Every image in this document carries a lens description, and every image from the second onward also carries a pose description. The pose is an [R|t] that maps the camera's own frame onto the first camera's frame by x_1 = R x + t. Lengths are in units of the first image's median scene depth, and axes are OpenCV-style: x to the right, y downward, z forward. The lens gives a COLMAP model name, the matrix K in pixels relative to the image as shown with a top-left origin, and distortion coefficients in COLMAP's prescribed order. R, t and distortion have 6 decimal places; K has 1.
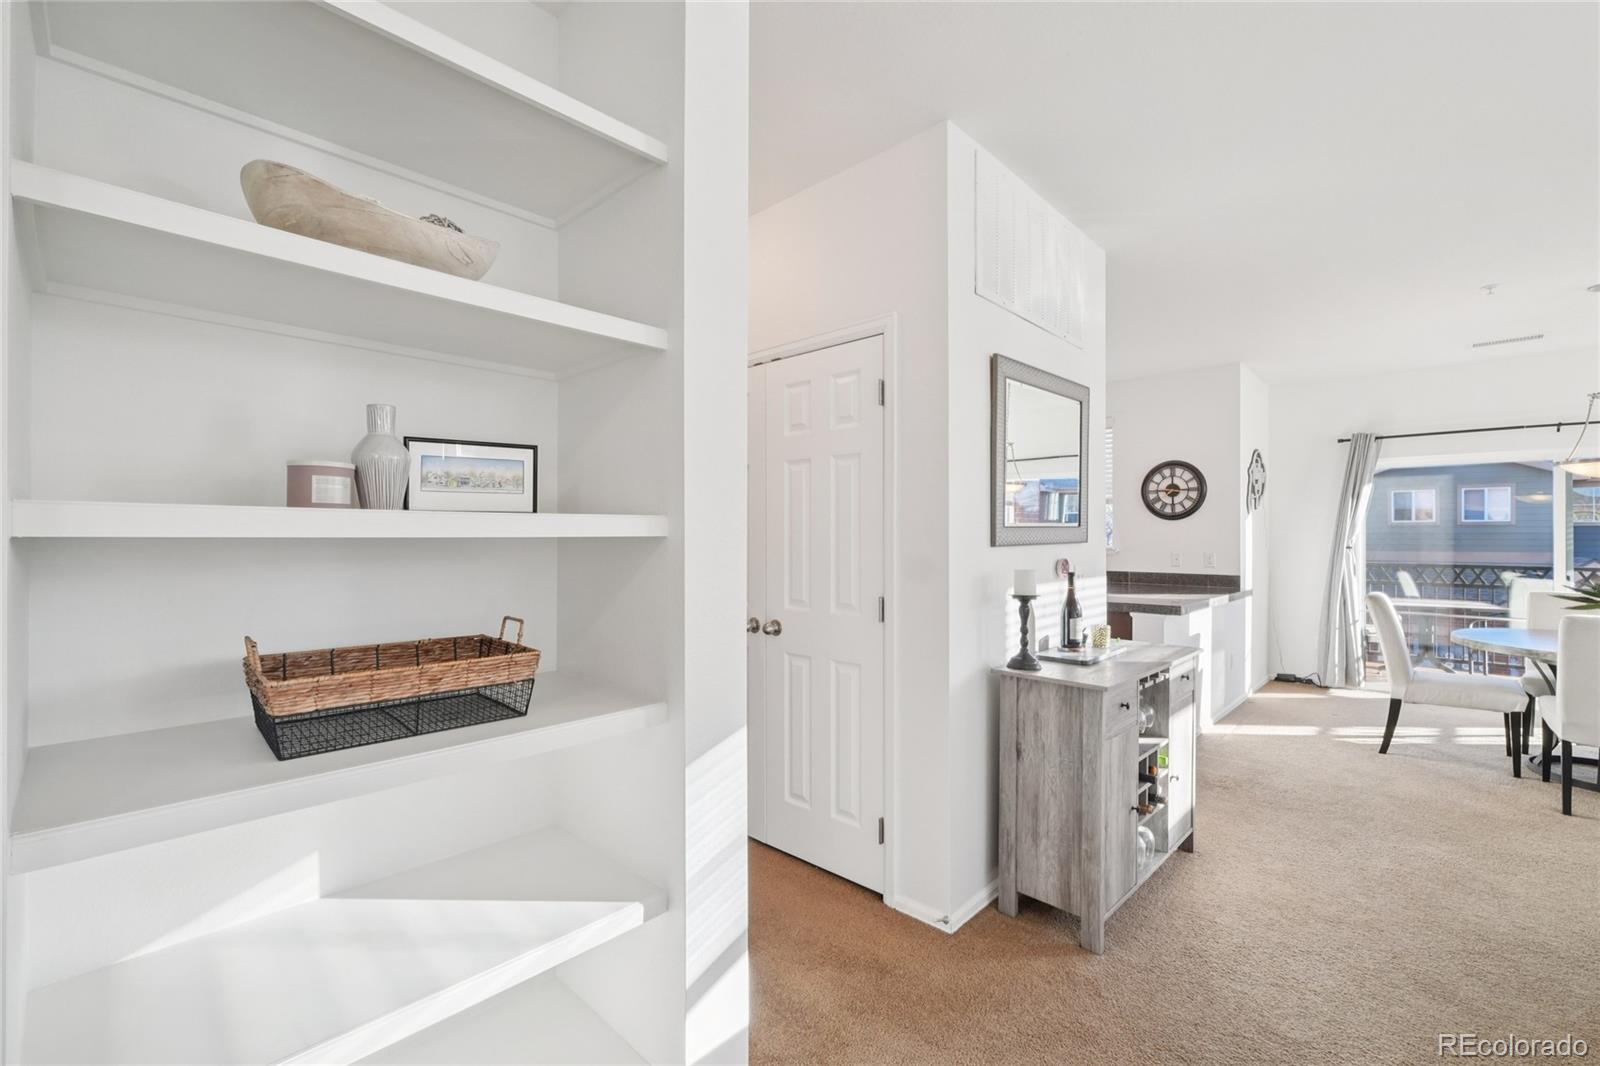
lens RADIAL K [[686.7, 0, 800.7], [0, 686.7, 534.2], [0, 0, 1]] dist [-0.004570, 0.000731]
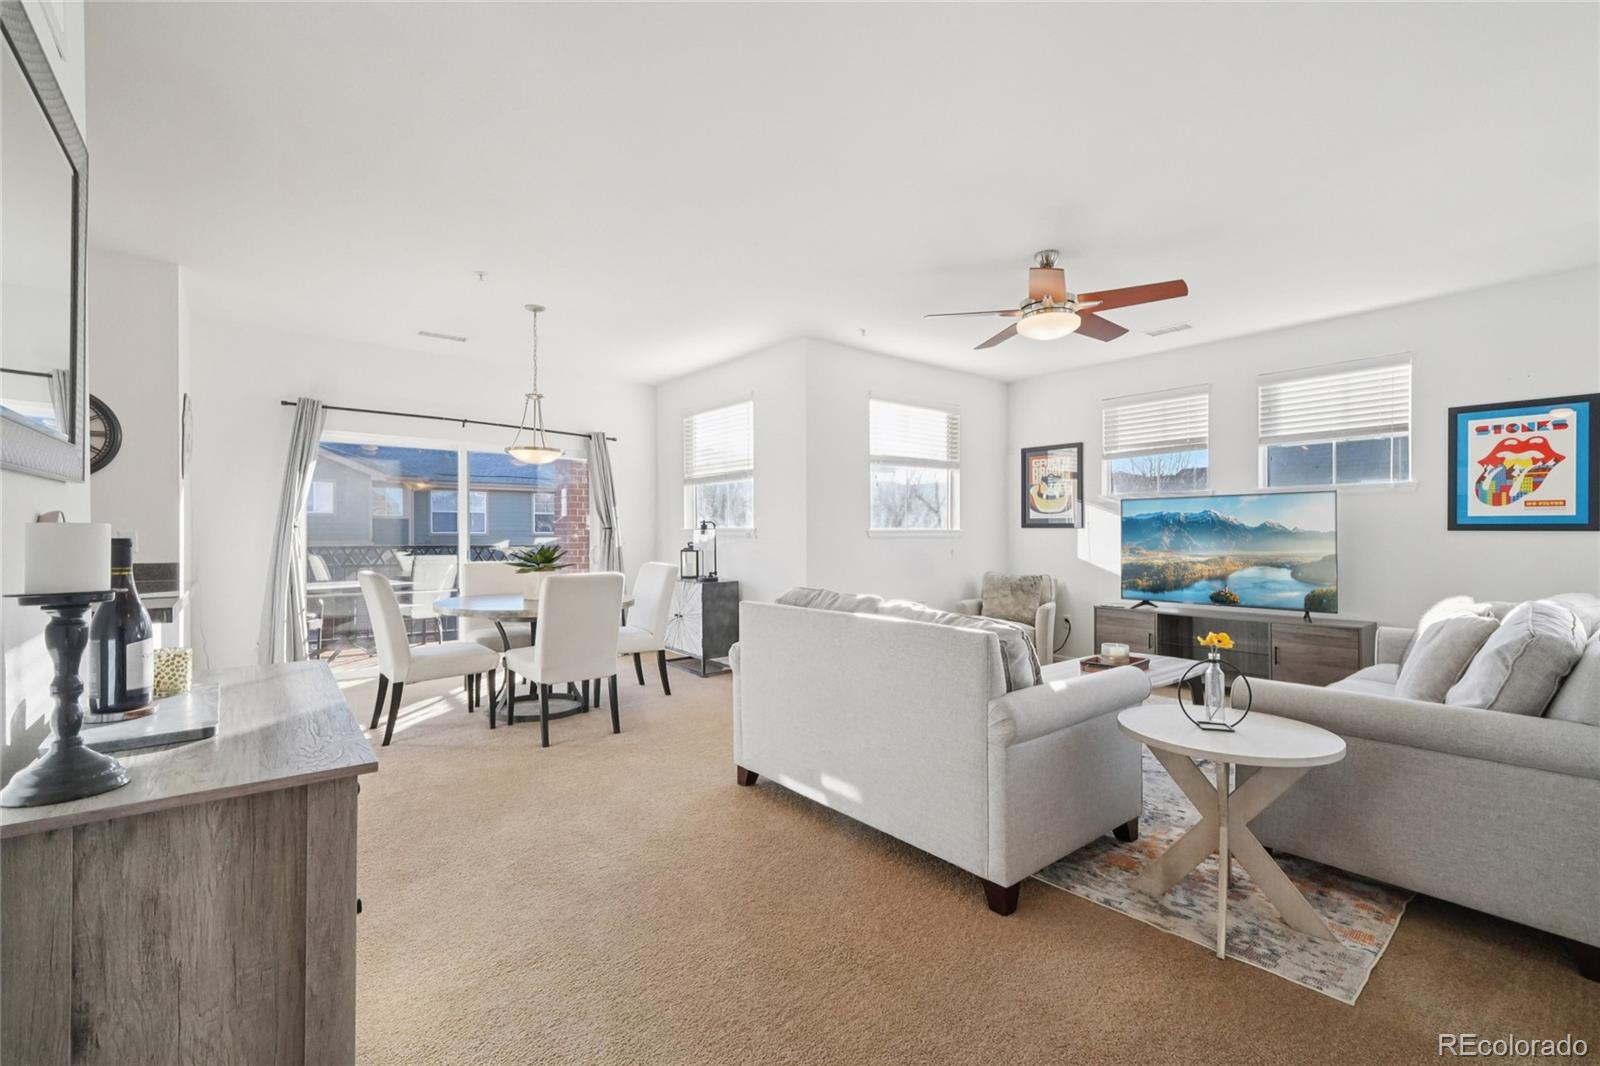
lens RADIAL K [[686.7, 0, 797.8], [0, 686.7, 534.4], [0, 0, 1]] dist [-0.004570, 0.000731]
pose [[0.119037, -0.003570, 0.992883, 0.009847], [-0.001735, 0.999991, 0.003803, 0.041910], [-0.992888, -0.002175, 0.119030, 0.422377]]
